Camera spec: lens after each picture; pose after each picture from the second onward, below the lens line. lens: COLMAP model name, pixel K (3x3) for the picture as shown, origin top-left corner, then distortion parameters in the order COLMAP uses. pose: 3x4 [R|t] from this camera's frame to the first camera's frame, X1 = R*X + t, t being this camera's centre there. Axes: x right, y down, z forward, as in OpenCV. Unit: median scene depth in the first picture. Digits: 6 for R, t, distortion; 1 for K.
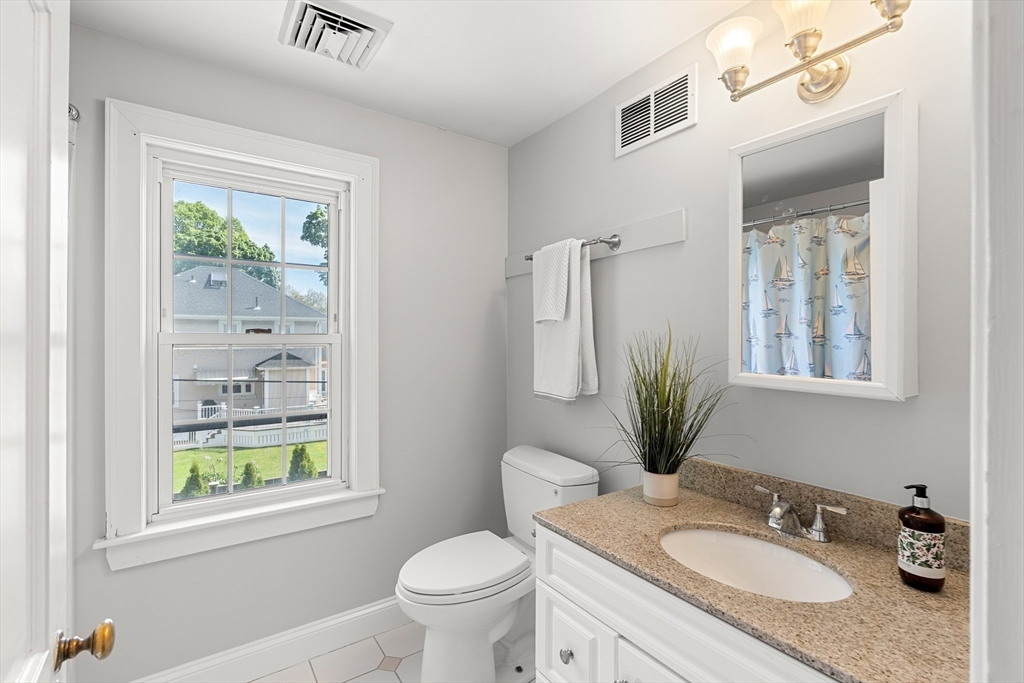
lens RADIAL K [[465.5, 0, 511.1], [0, 465.5, 343.9], [0, 0, 1]] dist [-0.003197, 0.001179]
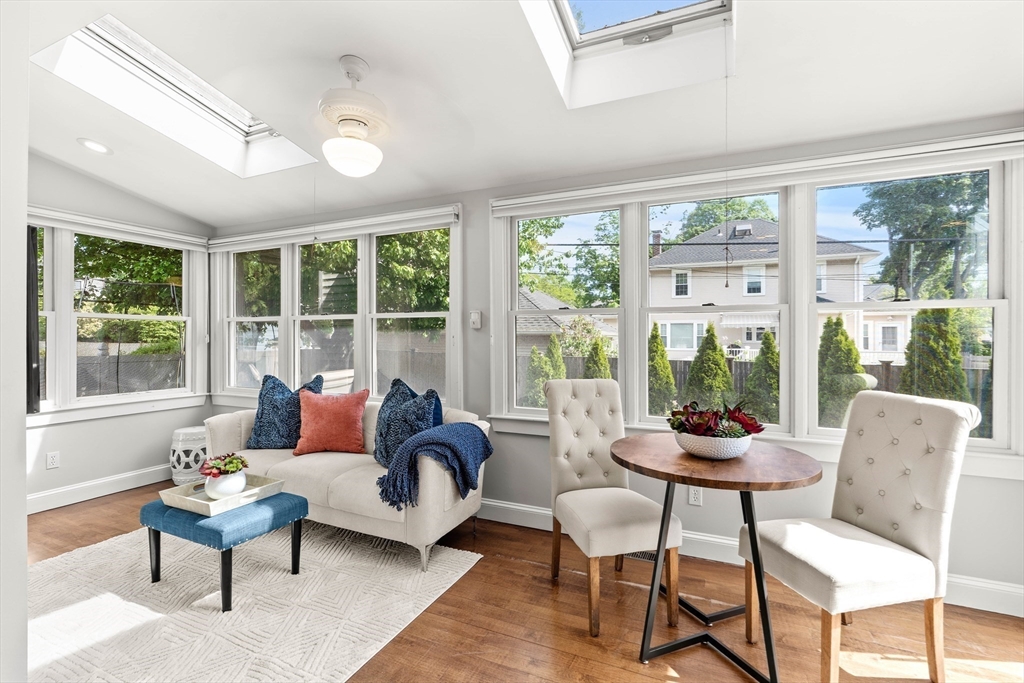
lens RADIAL K [[465.5, 0, 507.0], [0, 465.5, 341.2], [0, 0, 1]] dist [-0.003197, 0.001179]
pose [[0.507392, -0.000715, -0.861715, -0.026885], [0.001849, 0.999998, 0.000258, 0.107074], [0.861713, -0.001724, 0.507393, 0.058630]]
